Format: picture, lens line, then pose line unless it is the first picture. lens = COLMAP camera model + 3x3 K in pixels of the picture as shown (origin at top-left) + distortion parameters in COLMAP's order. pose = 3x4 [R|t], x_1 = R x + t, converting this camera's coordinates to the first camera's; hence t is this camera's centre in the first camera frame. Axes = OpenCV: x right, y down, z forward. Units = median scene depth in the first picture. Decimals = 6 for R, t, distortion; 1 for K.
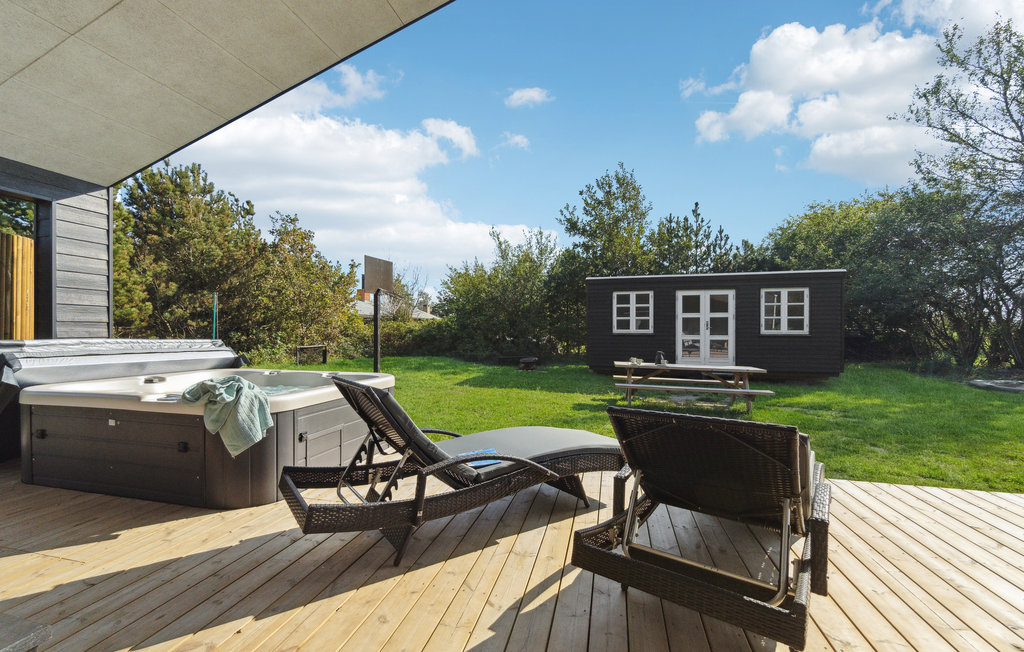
lens RADIAL K [[445.3, 0, 494.8], [0, 445.3, 328.9], [0, 0, 1]] dist [0.008960, -0.000020]
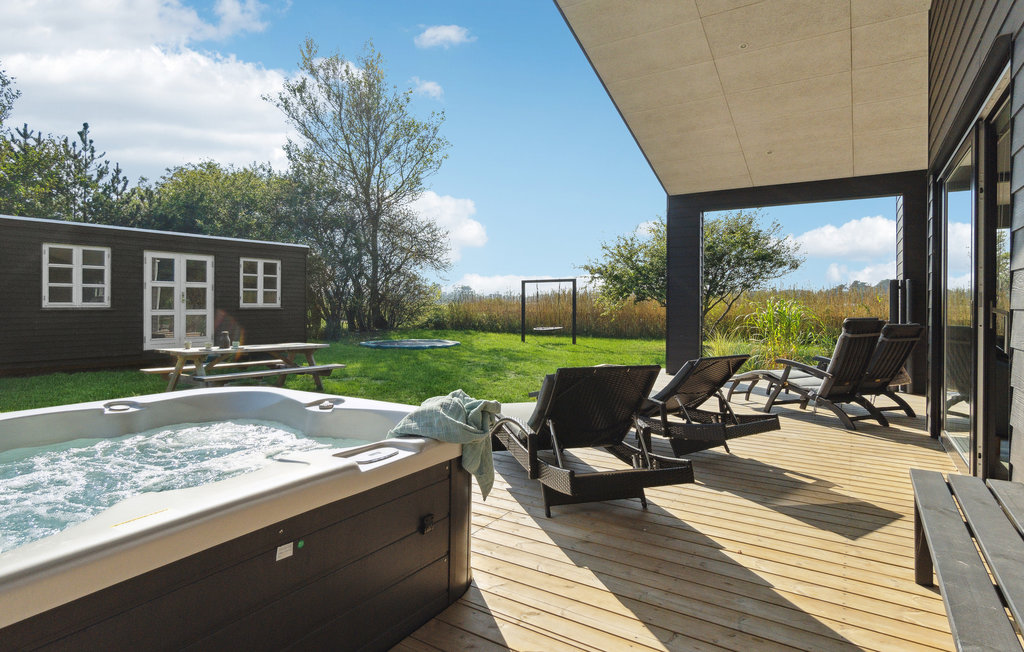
lens RADIAL K [[542.1, 0, 512.0], [0, 542.1, 326.0], [0, 0, 1]] dist [-0.022422, 0.000196]
pose [[0.298257, -0.040308, 0.953634, -0.269025], [-0.008386, 0.998959, 0.044847, -0.004534], [-0.954449, -0.021373, 0.297608, 0.142879]]
